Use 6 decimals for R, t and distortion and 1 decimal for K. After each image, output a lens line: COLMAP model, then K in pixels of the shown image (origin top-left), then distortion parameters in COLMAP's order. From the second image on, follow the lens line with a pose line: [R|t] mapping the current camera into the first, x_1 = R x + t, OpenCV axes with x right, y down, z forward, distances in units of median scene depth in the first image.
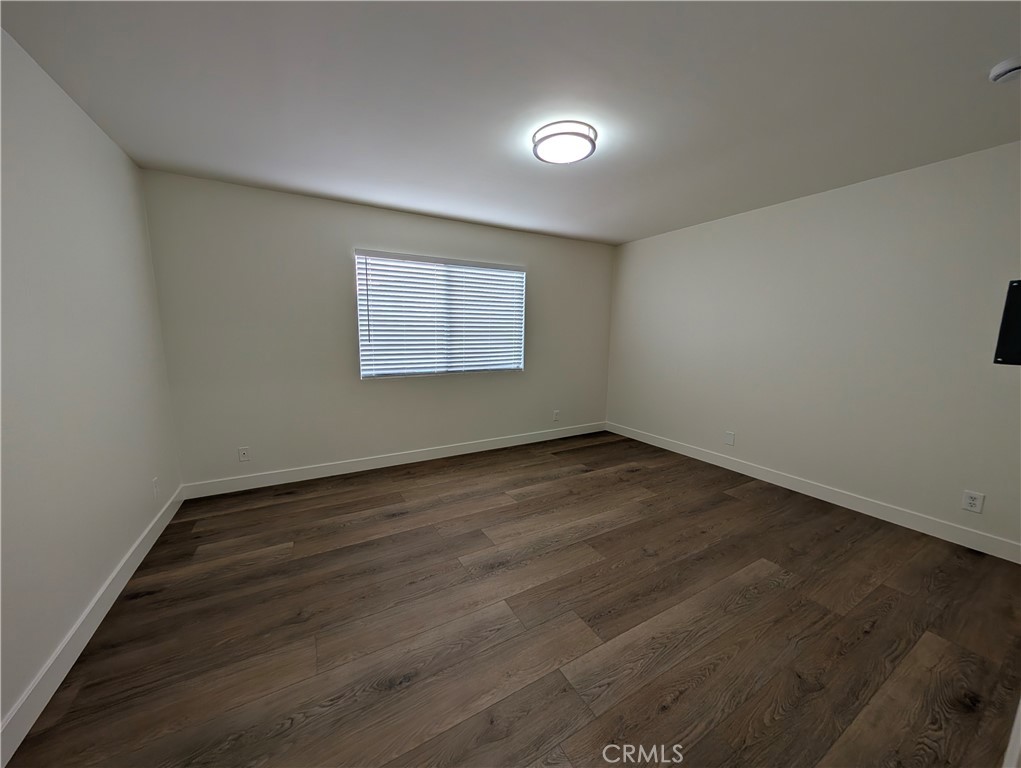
lens RADIAL K [[368.5, 0, 510.5], [0, 368.5, 384.1], [0, 0, 1]] dist [-0.000565, -0.000012]
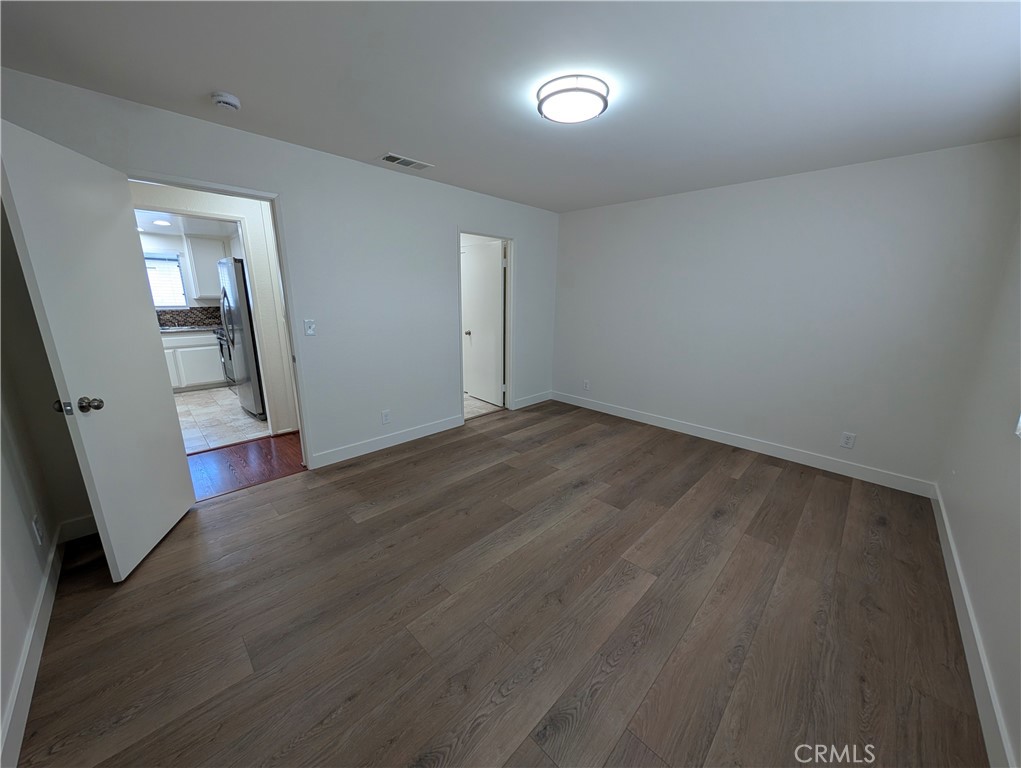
lens RADIAL K [[368.5, 0, 510.3], [0, 368.5, 384.9], [0, 0, 1]] dist [-0.000565, -0.000012]
pose [[-0.962276, 0.038825, -0.269289, 0.540272], [-0.065059, 0.928217, 0.366306, -0.316958], [0.264181, 0.370007, -0.890676, 1.938756]]
